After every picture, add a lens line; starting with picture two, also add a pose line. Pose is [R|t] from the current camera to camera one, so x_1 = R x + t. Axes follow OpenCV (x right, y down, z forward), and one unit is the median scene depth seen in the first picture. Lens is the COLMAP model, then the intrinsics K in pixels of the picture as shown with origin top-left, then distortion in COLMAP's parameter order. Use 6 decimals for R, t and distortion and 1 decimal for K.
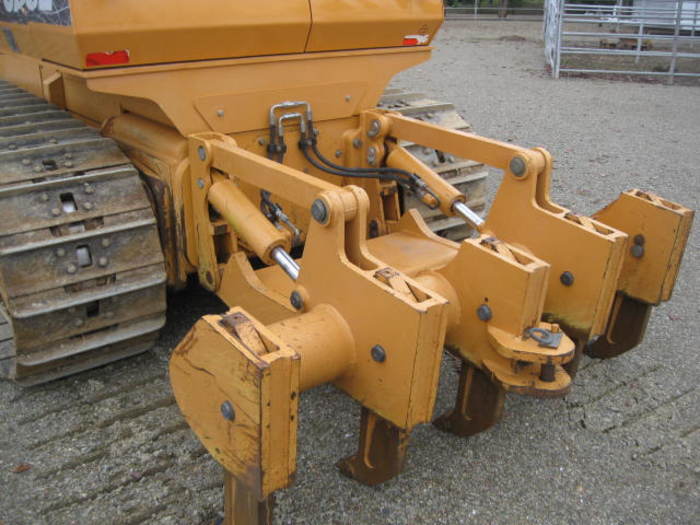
lens RADIAL K [[721.6, 0, 346.9], [0, 721.6, 266.0], [0, 0, 1]] dist [-0.113551, 0.007875]
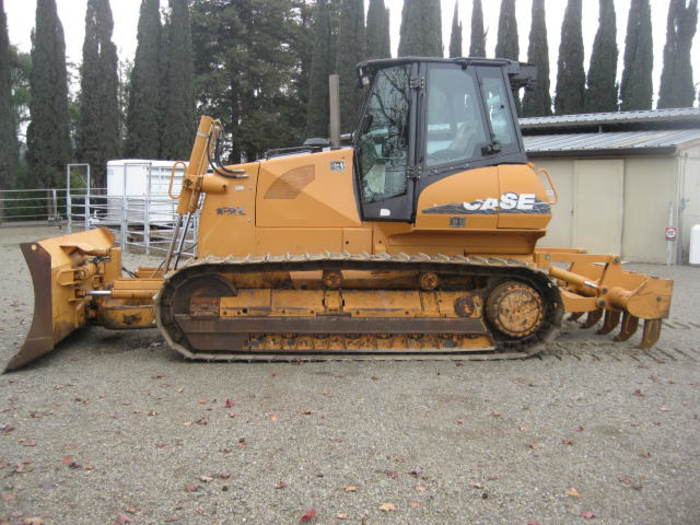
lens RADIAL K [[721.6, 0, 346.9], [0, 721.6, 266.0], [0, 0, 1]] dist [-0.113551, 0.007875]
pose [[0.552813, -0.079776, 0.829478, -2.934104], [0.304419, 0.945942, -0.111905, -0.034403], [-0.775711, 0.314372, 0.547214, 0.031630]]
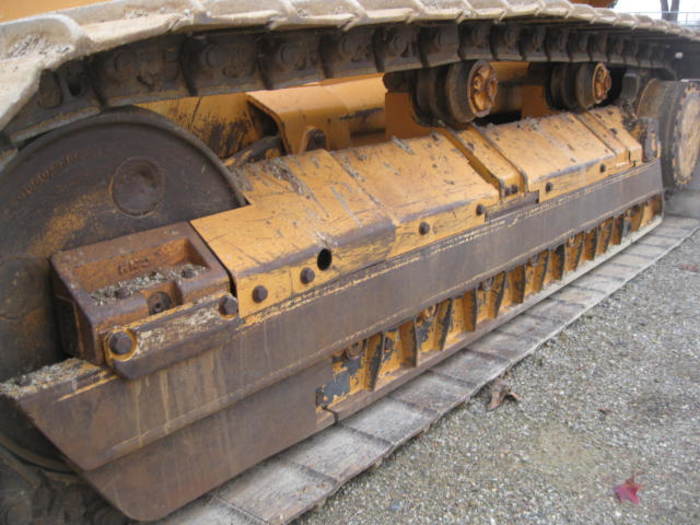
lens RADIAL K [[721.6, 0, 346.9], [0, 721.6, 266.0], [0, 0, 1]] dist [-0.113551, 0.007875]
pose [[-0.209720, -0.271509, 0.939309, -1.609517], [0.395139, 0.855196, 0.335419, -0.432999], [-0.894362, 0.441501, -0.072068, 1.706252]]
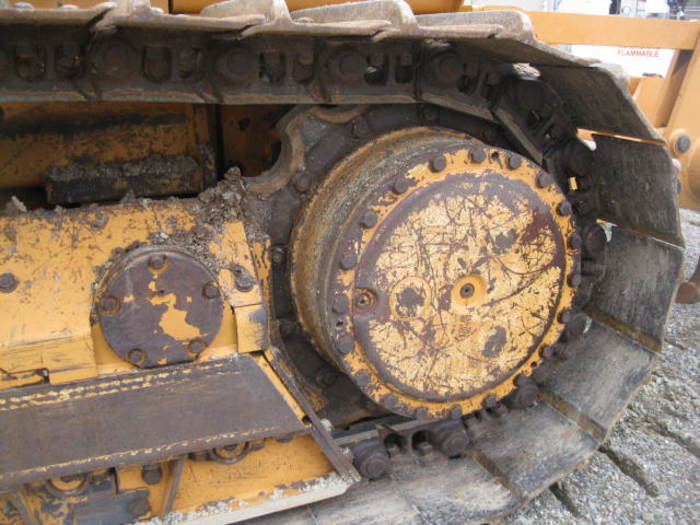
lens RADIAL K [[721.6, 0, 346.9], [0, 721.6, 266.0], [0, 0, 1]] dist [-0.113551, 0.007875]
pose [[0.279966, -0.296402, 0.913107, -0.971039], [0.368827, 0.911356, 0.182748, -0.110498], [-0.886333, 0.285615, 0.364469, 0.883248]]
